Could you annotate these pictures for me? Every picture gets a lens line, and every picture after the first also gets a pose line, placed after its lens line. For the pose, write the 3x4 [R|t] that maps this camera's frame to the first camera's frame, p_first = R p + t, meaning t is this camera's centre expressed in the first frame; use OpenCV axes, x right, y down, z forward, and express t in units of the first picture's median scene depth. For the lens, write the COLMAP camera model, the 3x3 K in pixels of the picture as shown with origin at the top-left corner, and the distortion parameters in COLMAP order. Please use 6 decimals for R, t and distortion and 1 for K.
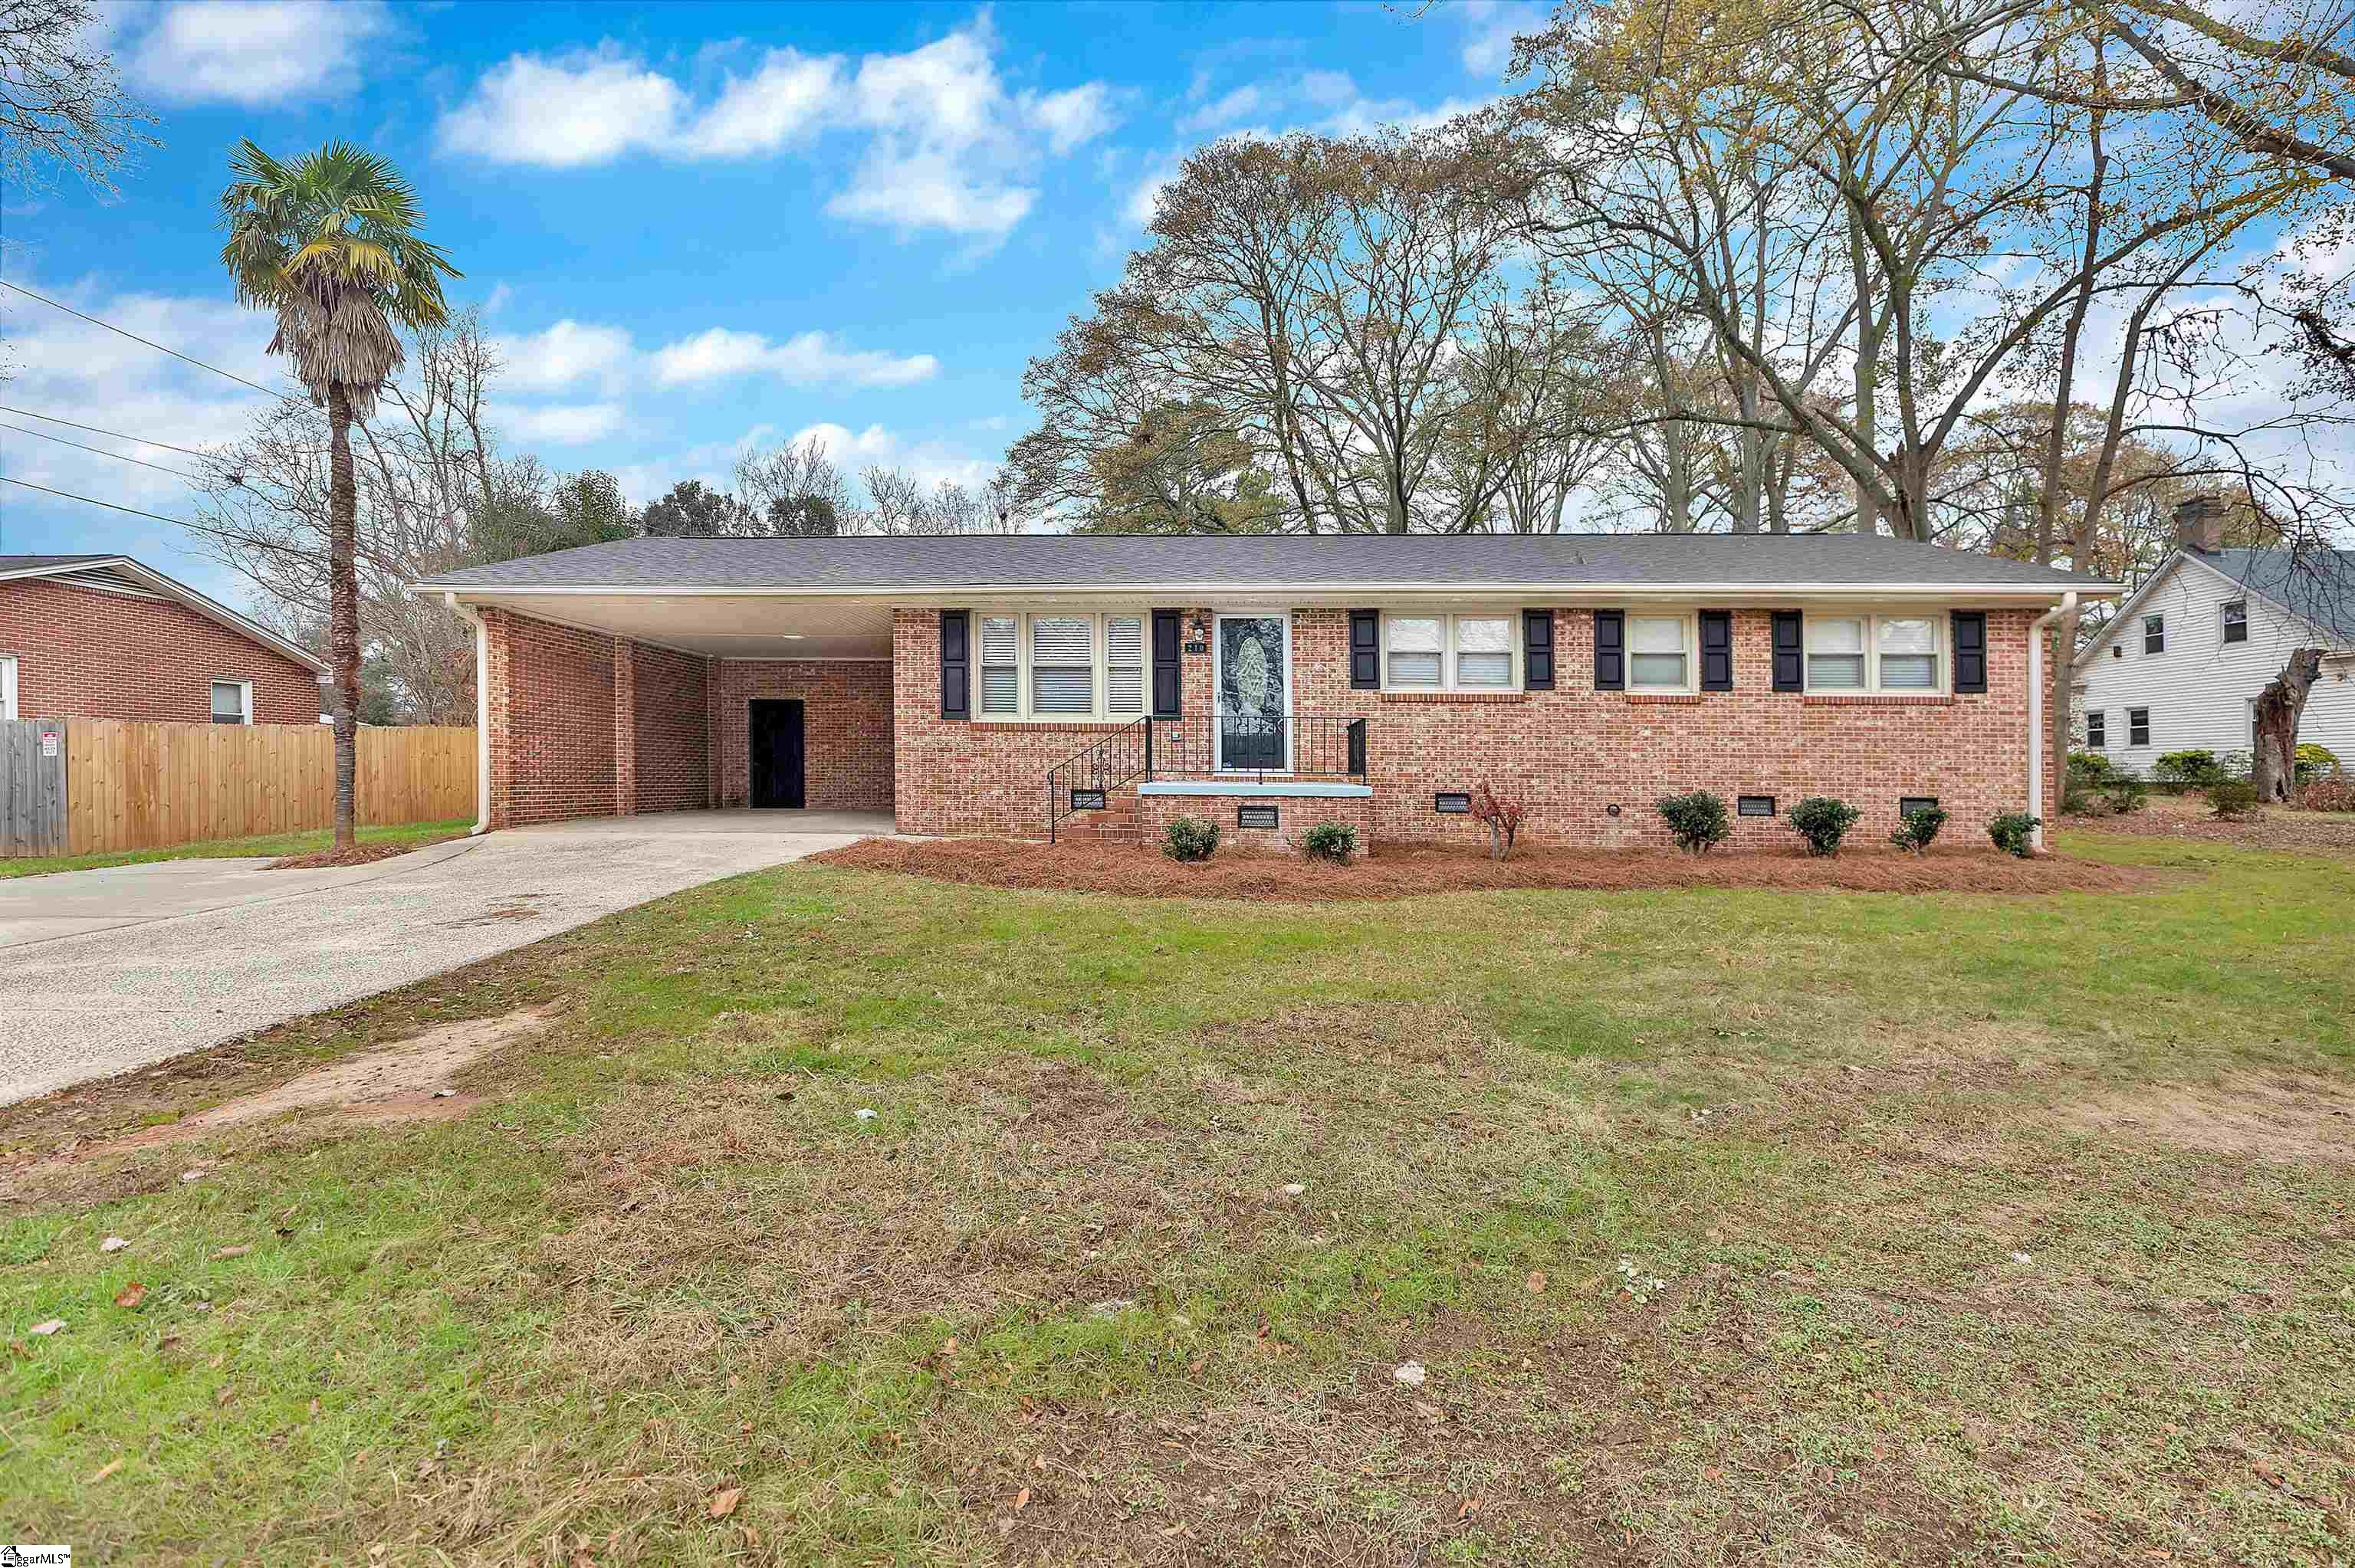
lens RADIAL K [[1063.7, 0, 1171.2], [0, 1063.7, 772.6], [0, 0, 1]] dist [0.001129, 0.000541]
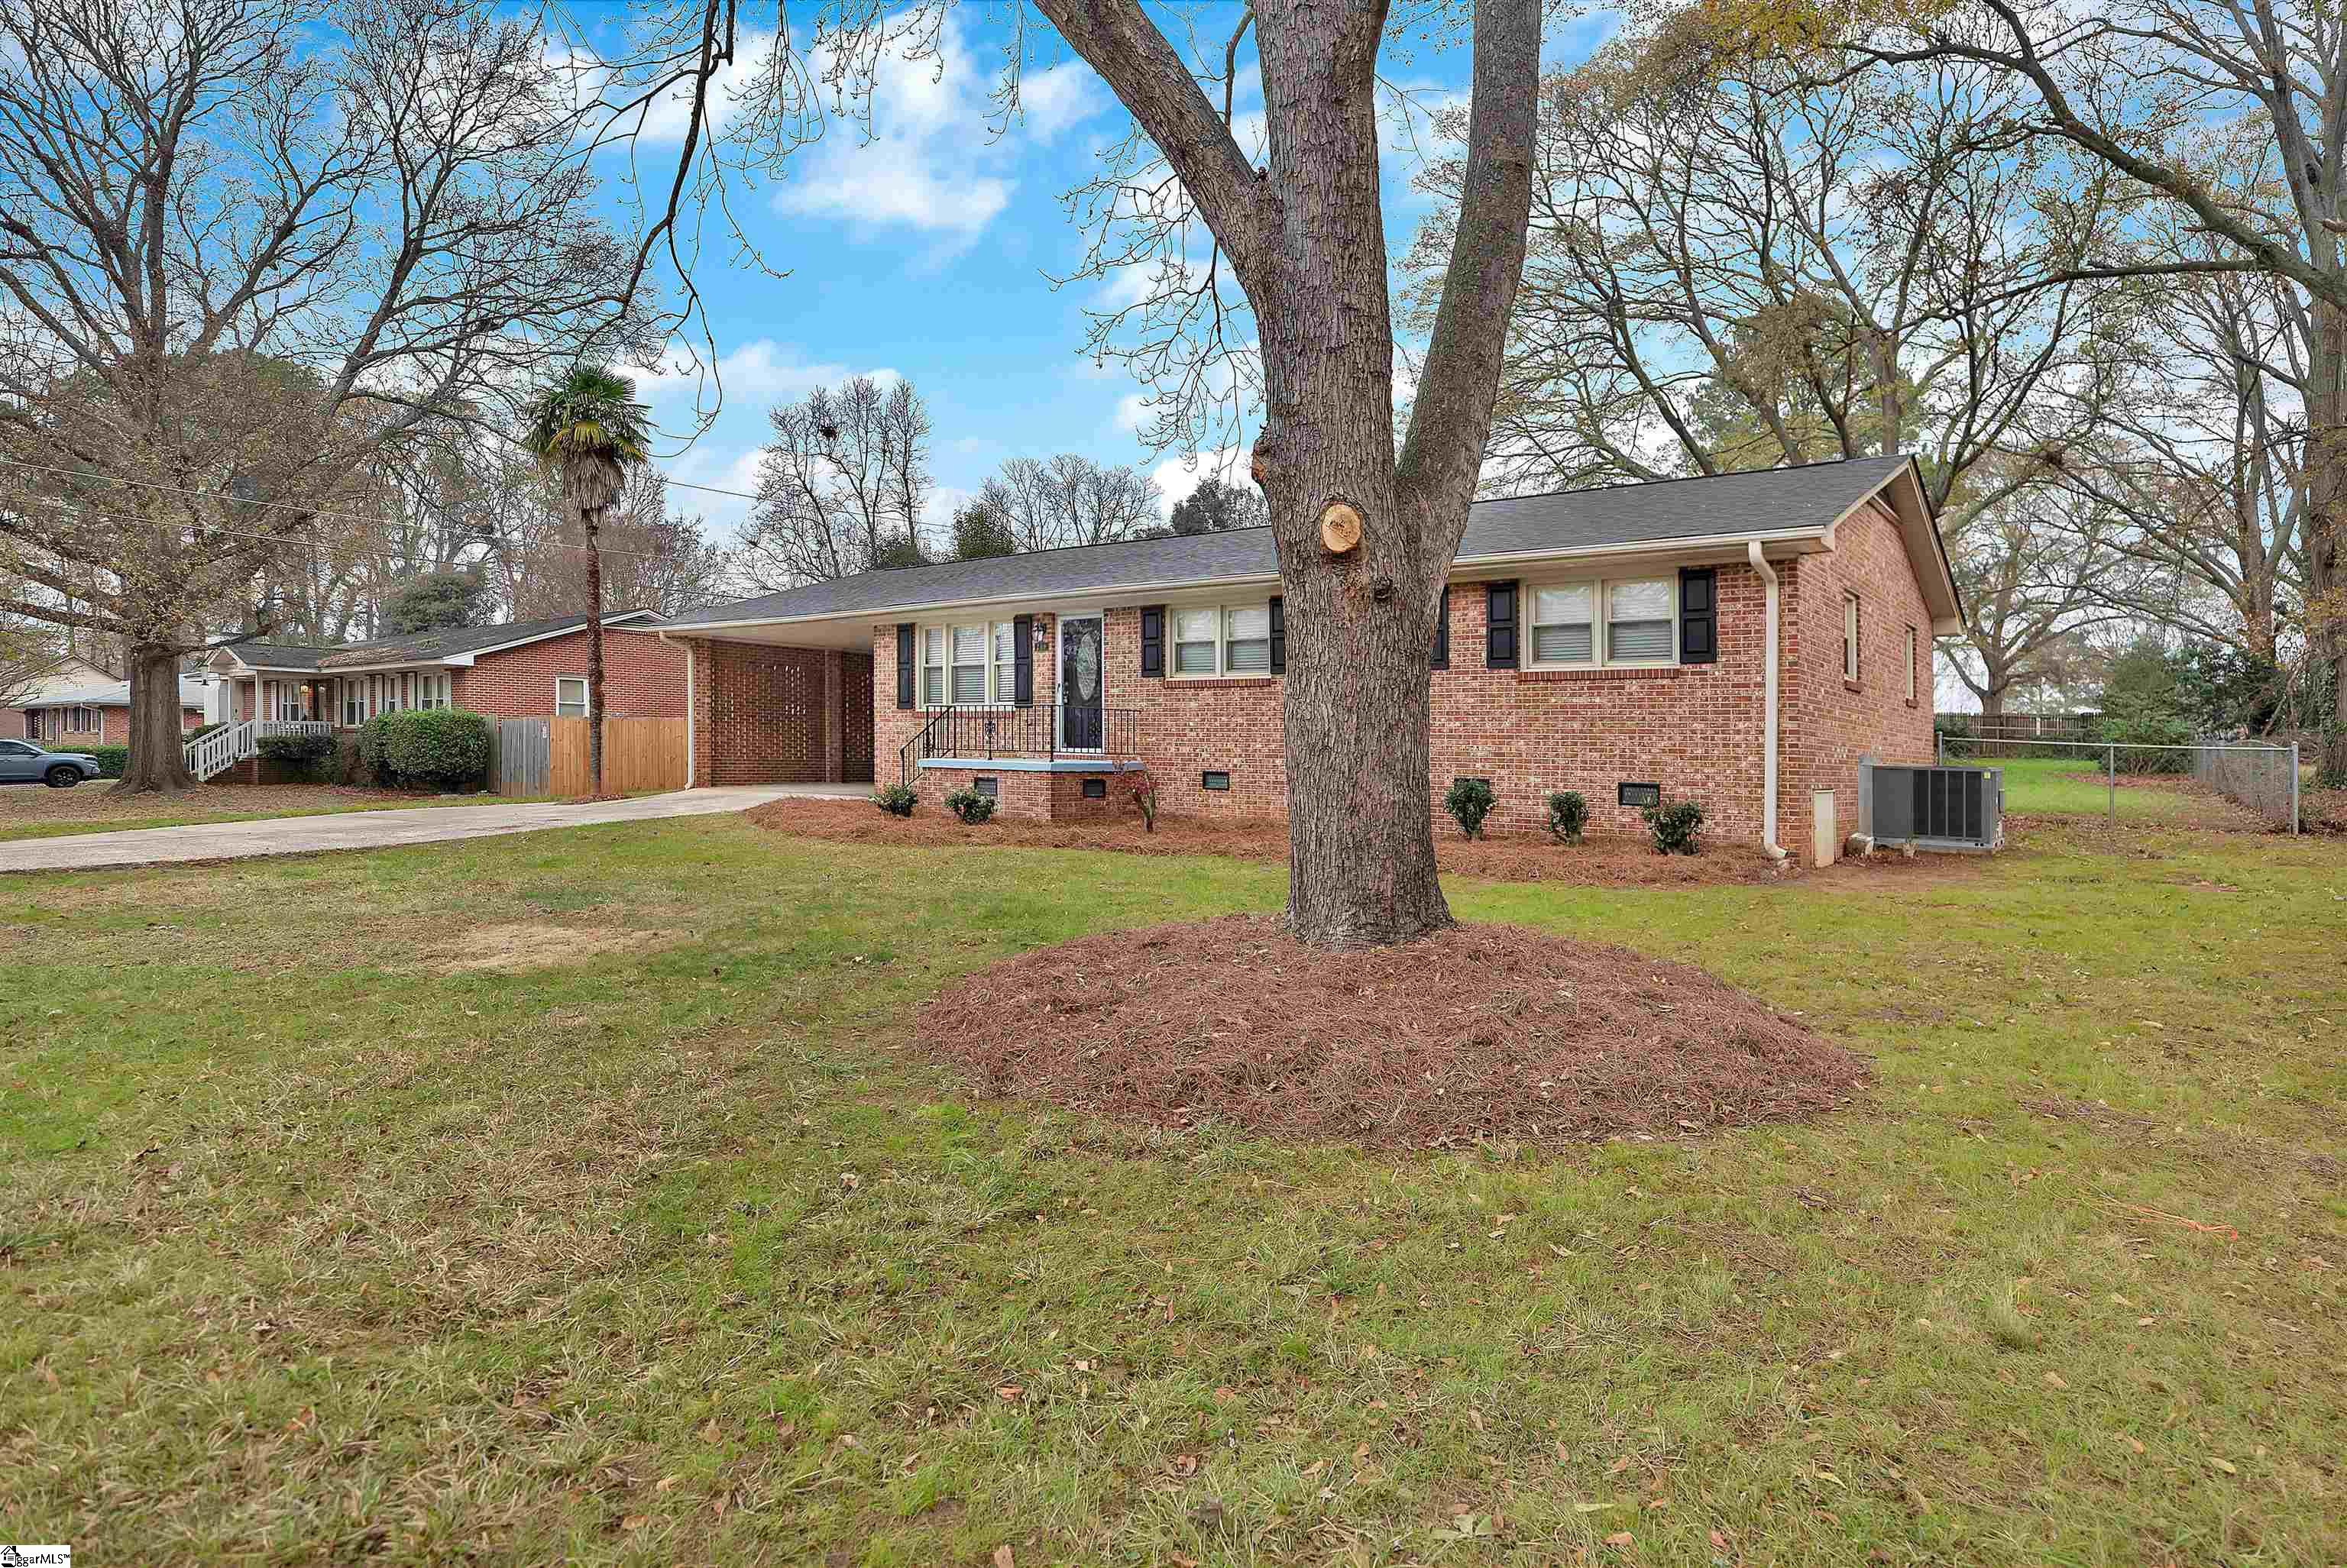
lens RADIAL K [[1199.8, 0, 1158.8], [0, 1199.8, 774.0], [0, 0, 1]] dist [-0.000431, -0.000019]
pose [[0.832827, 0.016082, -0.553300, 0.875008], [-0.011800, 0.999867, 0.011301, 0.008623], [0.553408, -0.002883, 0.832905, -0.044776]]
